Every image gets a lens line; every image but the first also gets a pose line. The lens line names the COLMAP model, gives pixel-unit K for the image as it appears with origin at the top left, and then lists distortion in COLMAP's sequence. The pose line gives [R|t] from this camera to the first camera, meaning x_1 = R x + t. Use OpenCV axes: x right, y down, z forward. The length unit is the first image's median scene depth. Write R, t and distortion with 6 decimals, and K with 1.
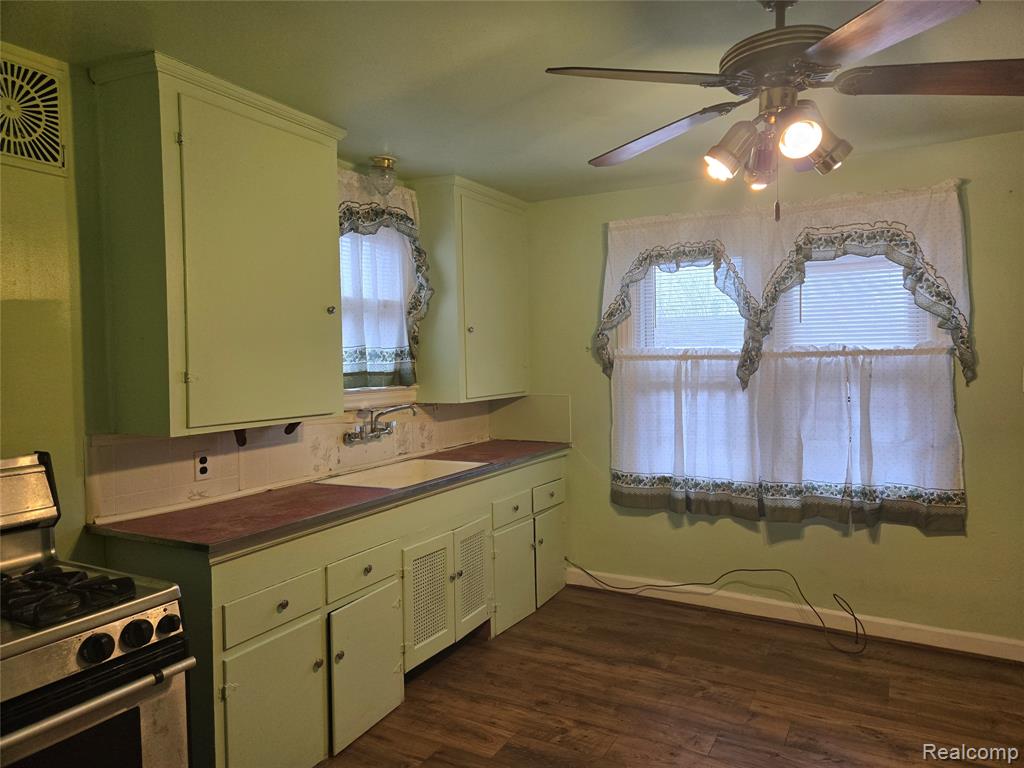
lens RADIAL K [[680.0, 0, 517.3], [0, 680.0, 378.2], [0, 0, 1]] dist [0.077564, -0.061657]
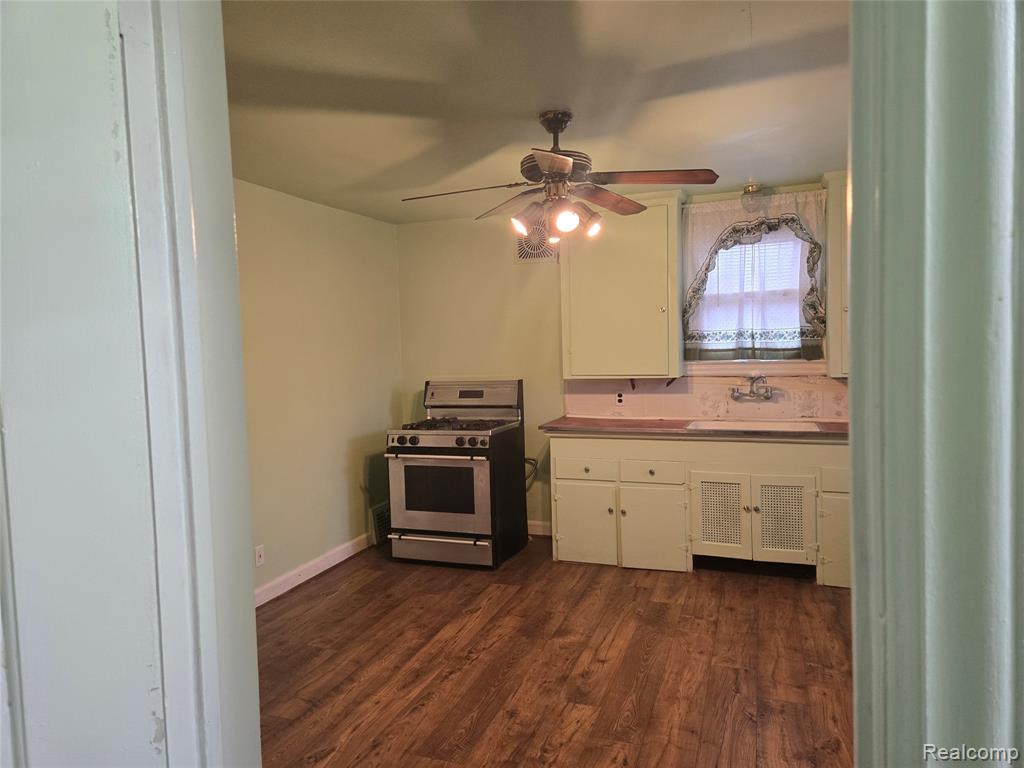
lens RADIAL K [[680.0, 0, 514.7], [0, 680.0, 384.8], [0, 0, 1]] dist [0.077564, -0.061657]
pose [[0.166806, 0.072452, -0.983324, 1.182926], [-0.006342, 0.997355, 0.072410, -0.036156], [0.985969, -0.005842, 0.166824, 0.382892]]
